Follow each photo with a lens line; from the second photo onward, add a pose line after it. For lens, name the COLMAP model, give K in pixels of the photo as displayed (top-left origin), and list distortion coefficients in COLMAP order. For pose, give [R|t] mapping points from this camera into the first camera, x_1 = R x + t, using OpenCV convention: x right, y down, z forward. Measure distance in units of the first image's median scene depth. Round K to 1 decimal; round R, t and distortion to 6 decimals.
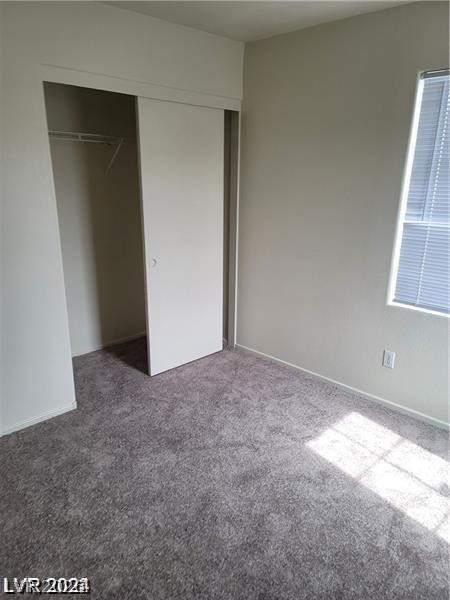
lens RADIAL K [[437.6, 0, 242.5], [0, 437.6, 301.7], [0, 0, 1]] dist [0.003215, 0.001413]
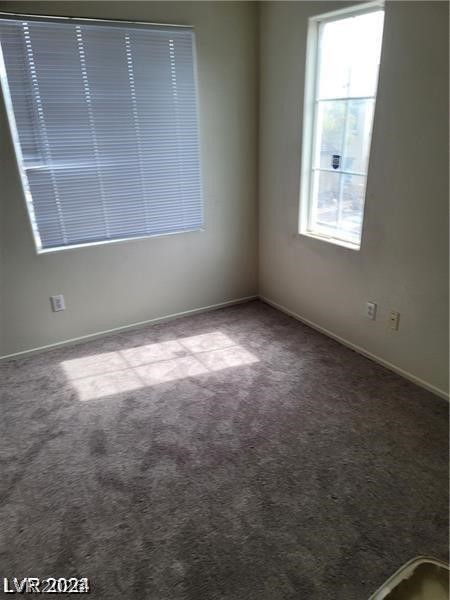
lens RADIAL K [[437.6, 0, 242.5], [0, 437.6, 301.7], [0, 0, 1]] dist [0.003215, 0.001413]
pose [[0.233900, -0.393498, 0.889073, -0.534768], [0.279569, 0.903040, 0.326130, -0.097658], [-0.931199, 0.172275, 0.321231, 0.270804]]
